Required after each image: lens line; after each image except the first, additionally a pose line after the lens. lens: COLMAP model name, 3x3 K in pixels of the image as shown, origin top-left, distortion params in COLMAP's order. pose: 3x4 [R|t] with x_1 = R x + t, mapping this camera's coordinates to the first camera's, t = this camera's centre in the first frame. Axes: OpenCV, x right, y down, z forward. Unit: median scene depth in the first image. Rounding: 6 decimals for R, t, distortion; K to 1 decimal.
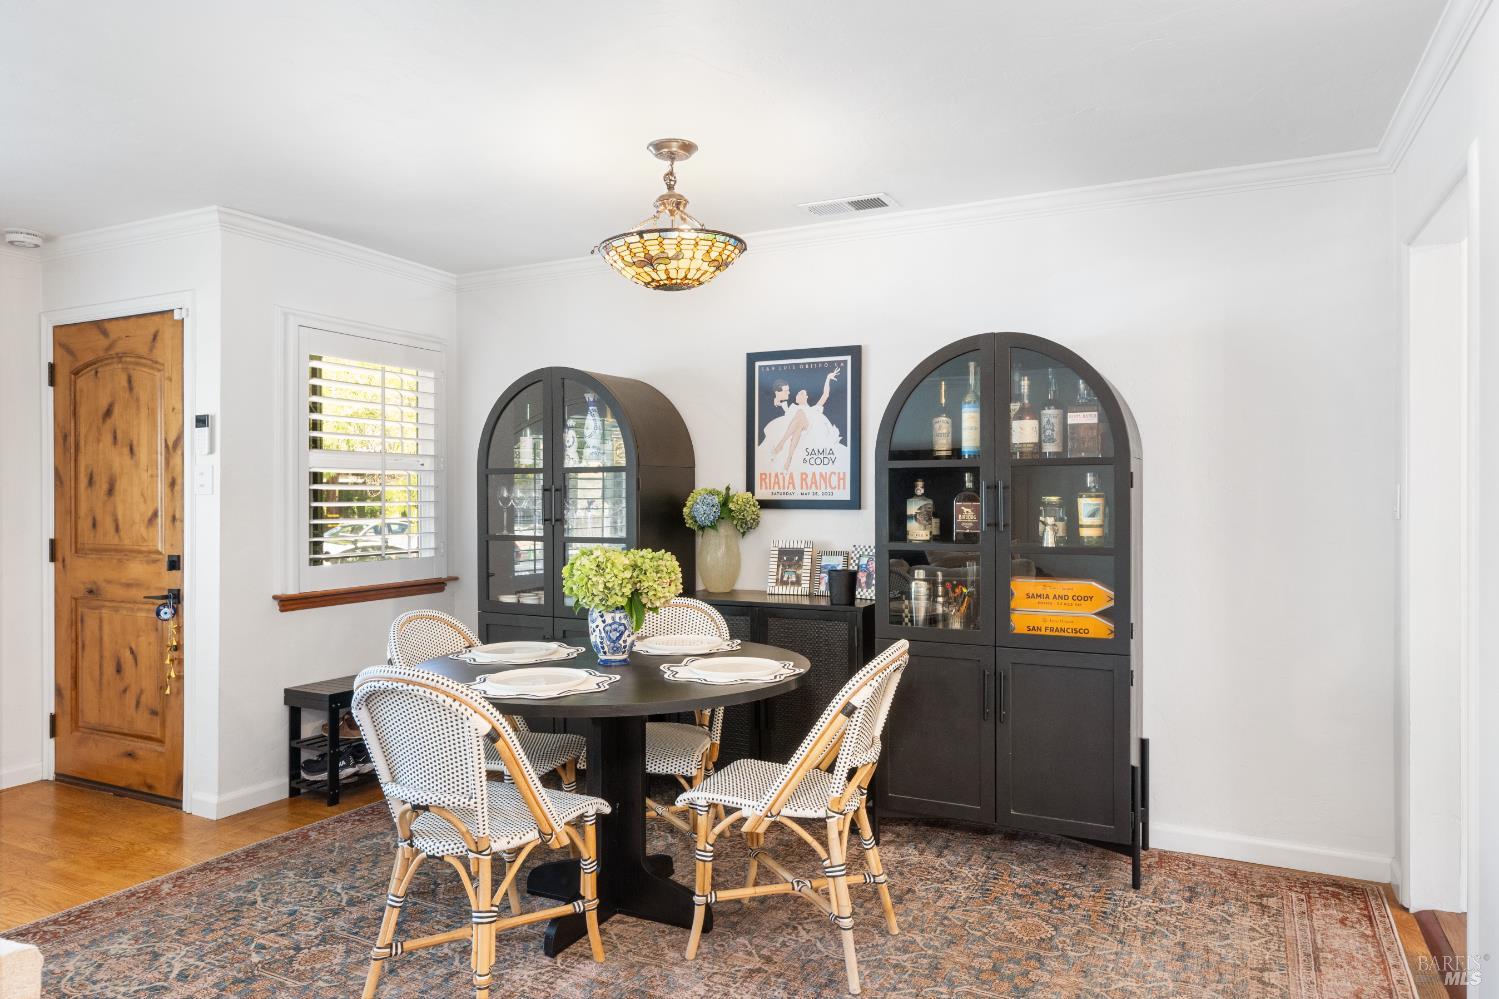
lens RADIAL K [[959.0, 0, 758.0], [0, 959.0, 501.9], [0, 0, 1]] dist [0.000307, 0.003150]
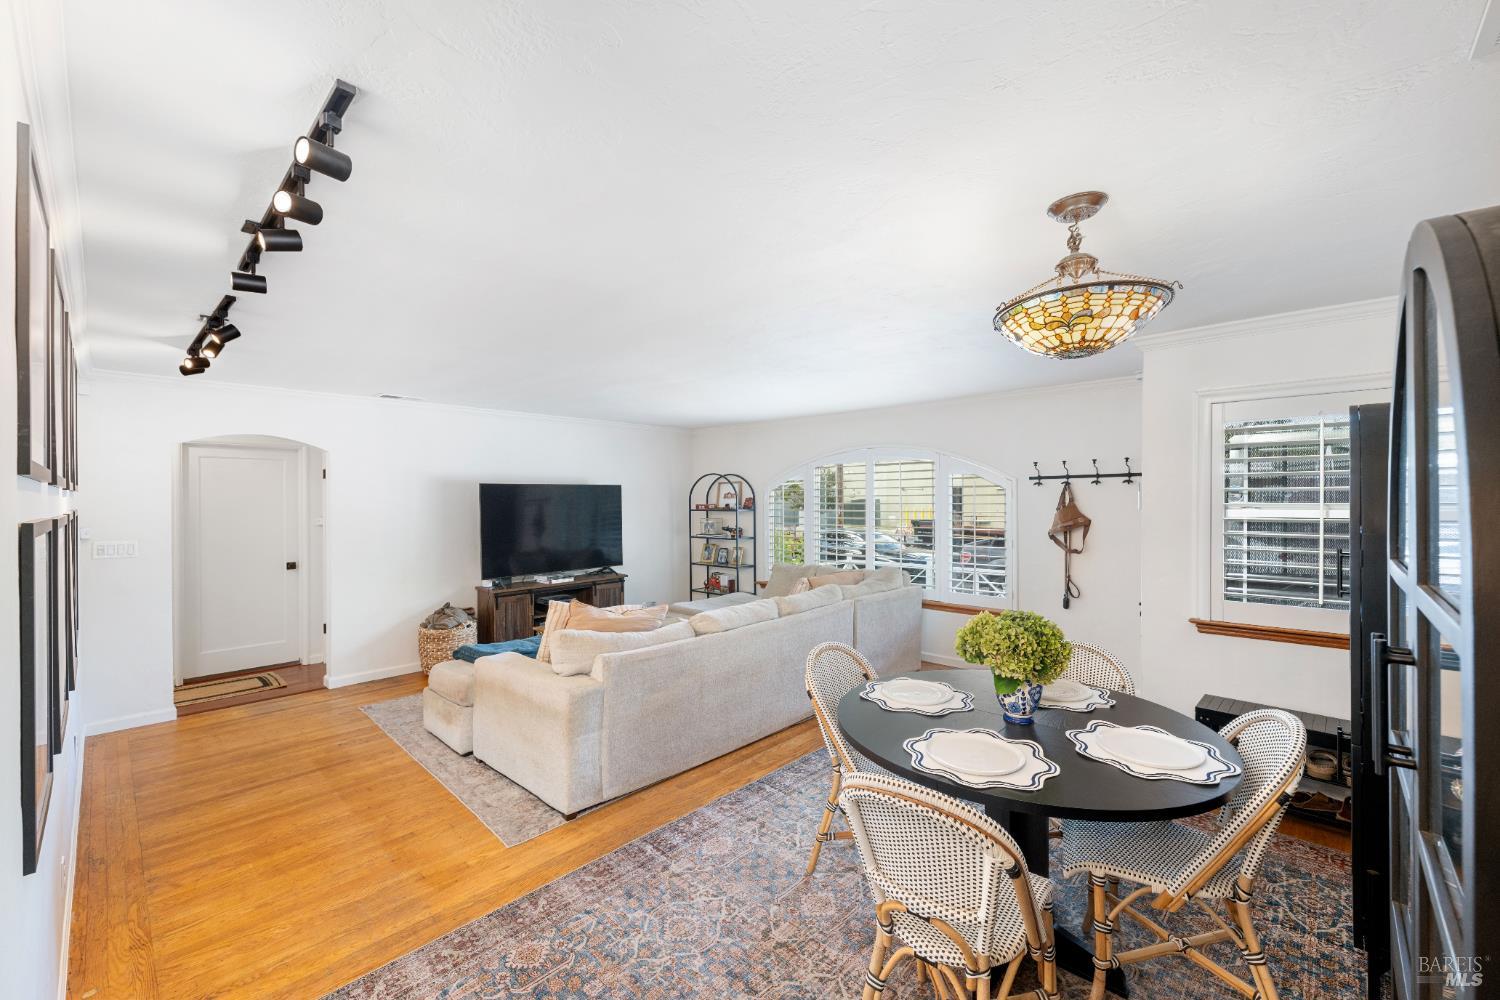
lens RADIAL K [[601.3, 0, 748.4], [0, 601.3, 501.5], [0, 0, 1]] dist [-0.001956, -0.000273]
pose [[-0.290233, 0.002944, -0.956951, 0.506035], [-0.000938, 0.999994, 0.003361, -0.070328], [0.956955, 0.001874, -0.290229, 0.764673]]
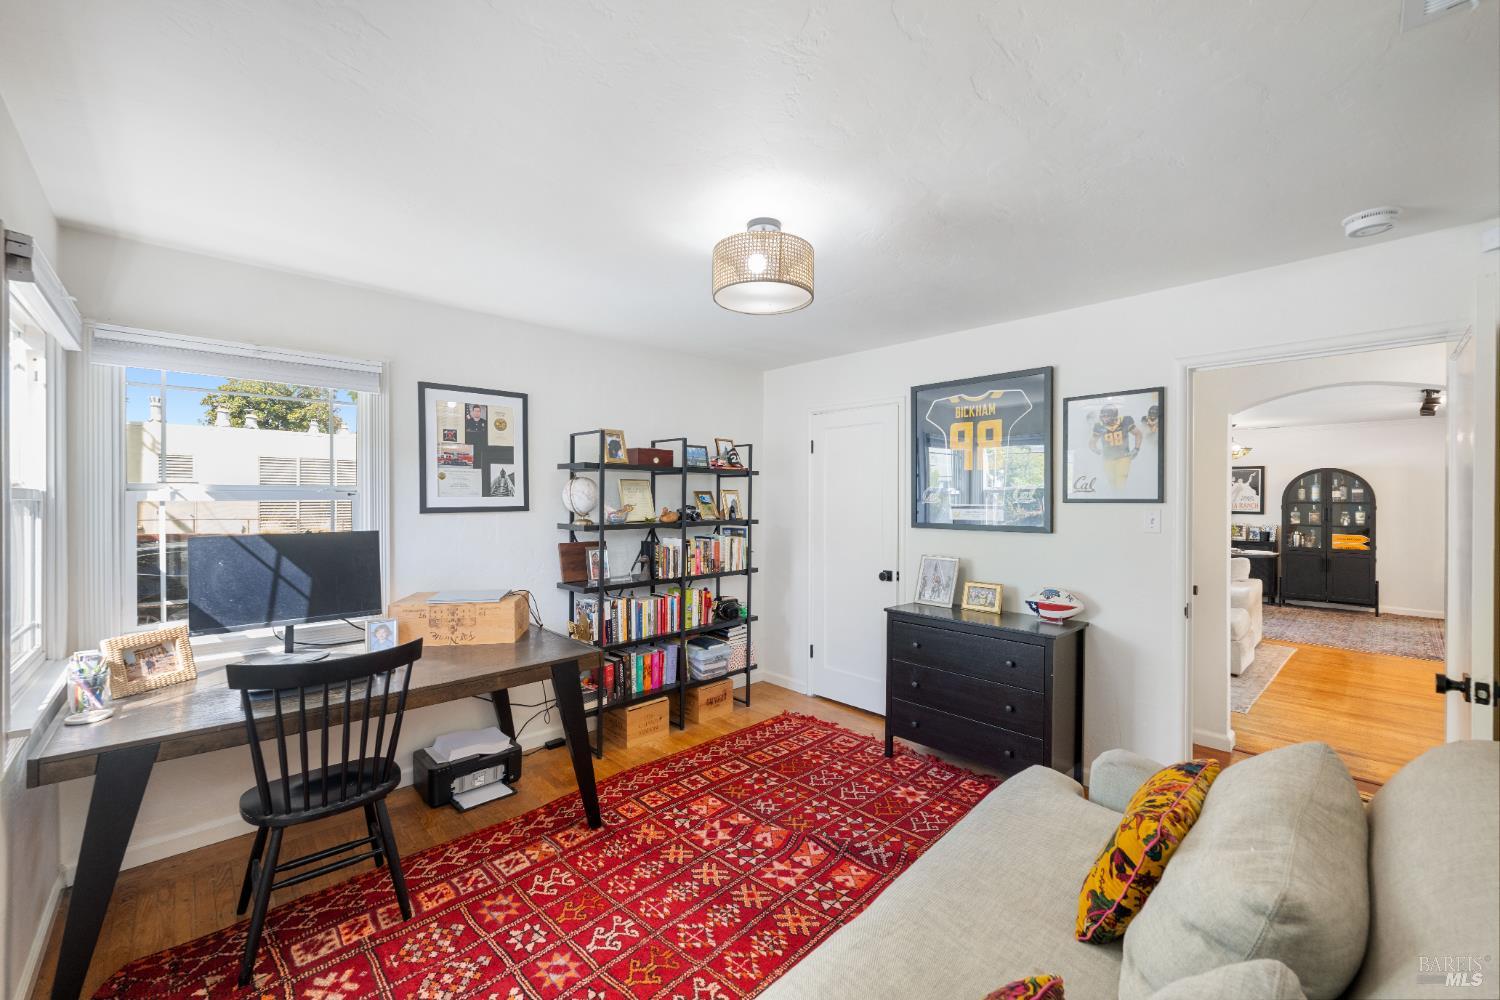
lens RADIAL K [[601.3, 0, 748.2], [0, 601.3, 501.1], [0, 0, 1]] dist [-0.001956, -0.000273]
pose [[0.935698, 0.003592, -0.352783, -0.964460], [-0.003813, 0.999993, 0.000070, -0.036525], [0.352781, 0.001279, 0.935705, -1.841640]]
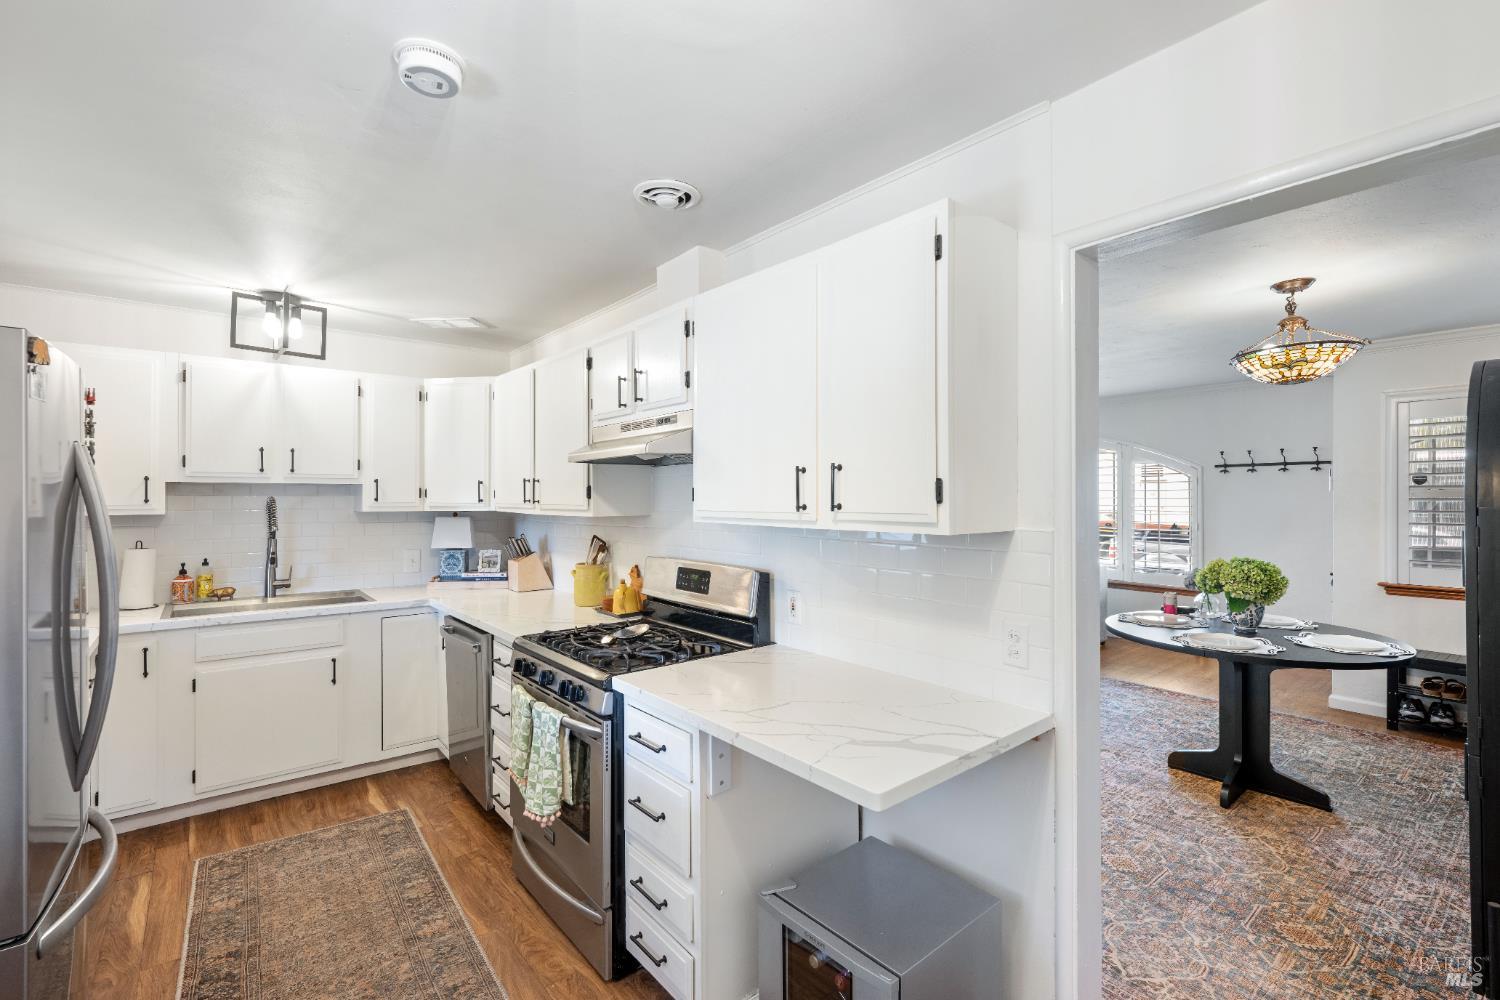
lens RADIAL K [[660.8, 0, 753.2], [0, 660.8, 492.7], [0, 0, 1]] dist [-0.000354, 0.000220]
pose [[-0.408499, -0.000406, -0.912759, 1.000295], [-0.000650, 1.000000, -0.000154, -0.052001], [0.912758, 0.000530, -0.408500, 0.594882]]
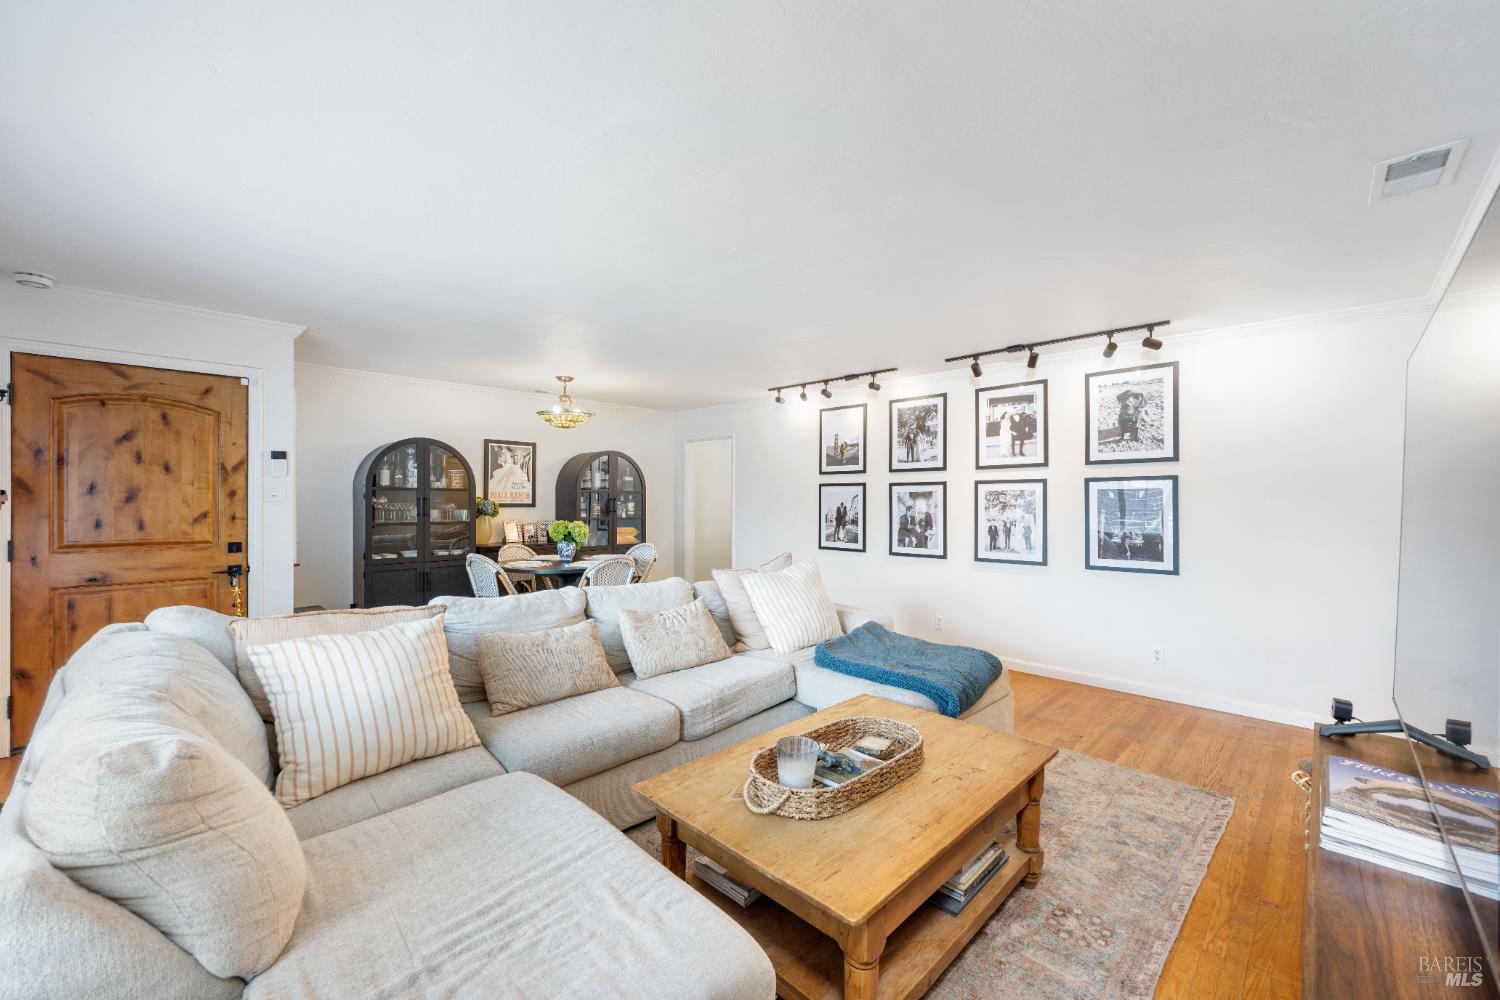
lens RADIAL K [[601.3, 0, 754.4], [0, 601.3, 495.7], [0, 0, 1]] dist [-0.001956, -0.000273]
pose [[0.309804, 0.008468, 0.950763, -1.404548], [0.001819, 0.999953, -0.009499, -0.006902], [-0.950799, 0.004672, 0.309774, -0.059685]]
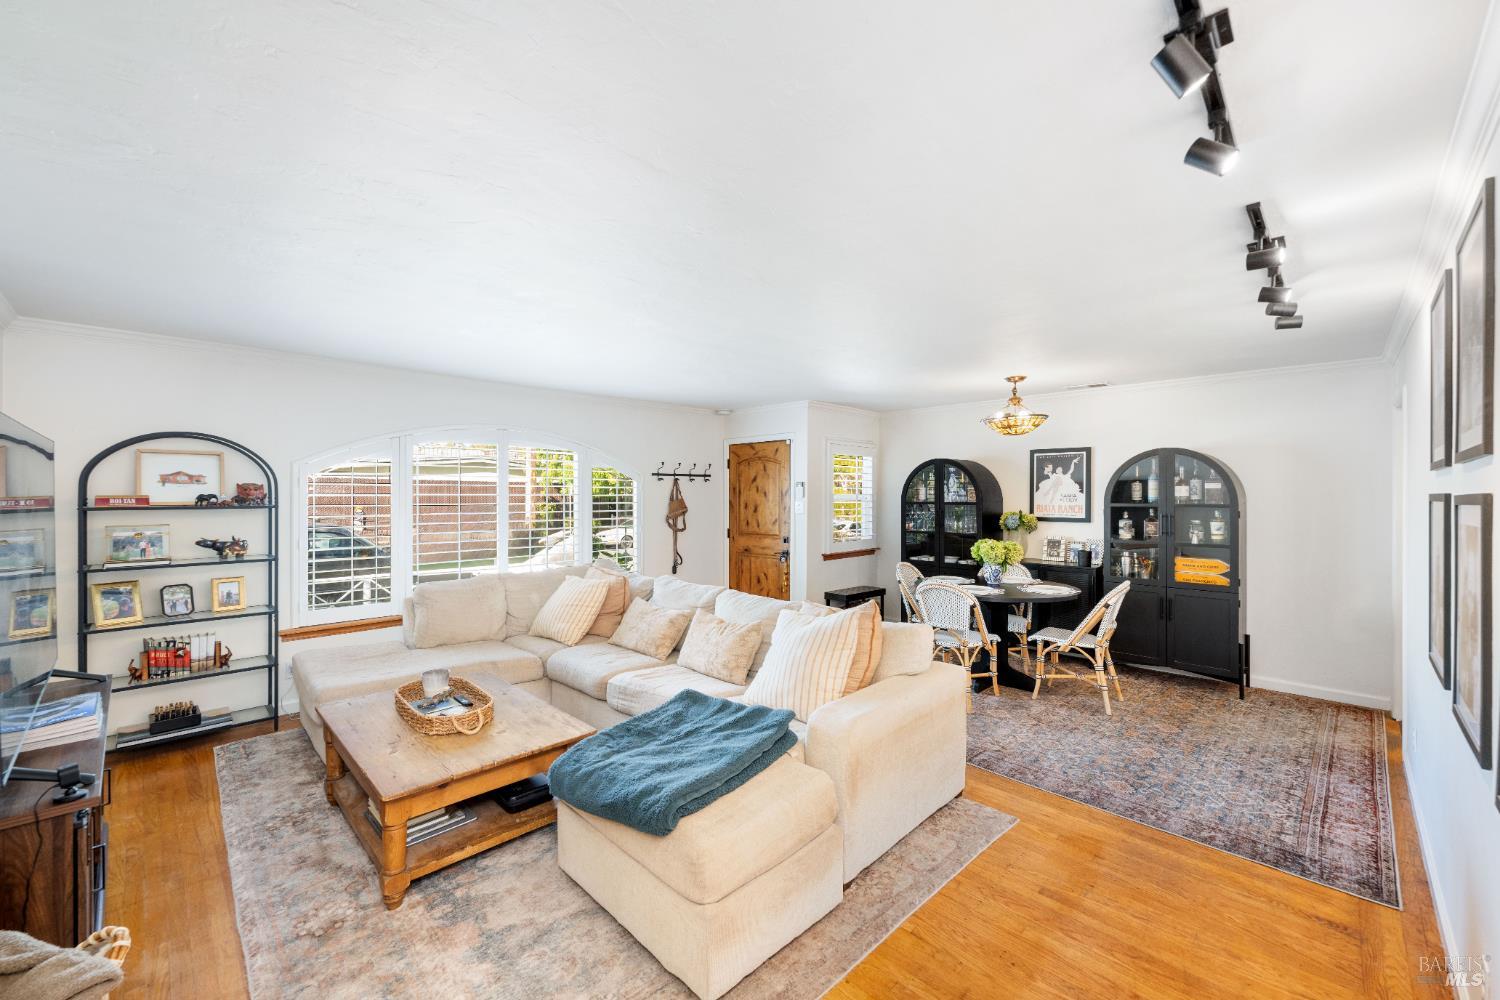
lens RADIAL K [[601.3, 0, 752.2], [0, 601.3, 496.5], [0, 0, 1]] dist [-0.001956, -0.000273]
pose [[0.948022, 0.000934, -0.318203, -0.211240], [-0.001712, 0.999996, -0.002164, -0.053597], [0.318200, 0.002596, 0.948020, -0.602633]]
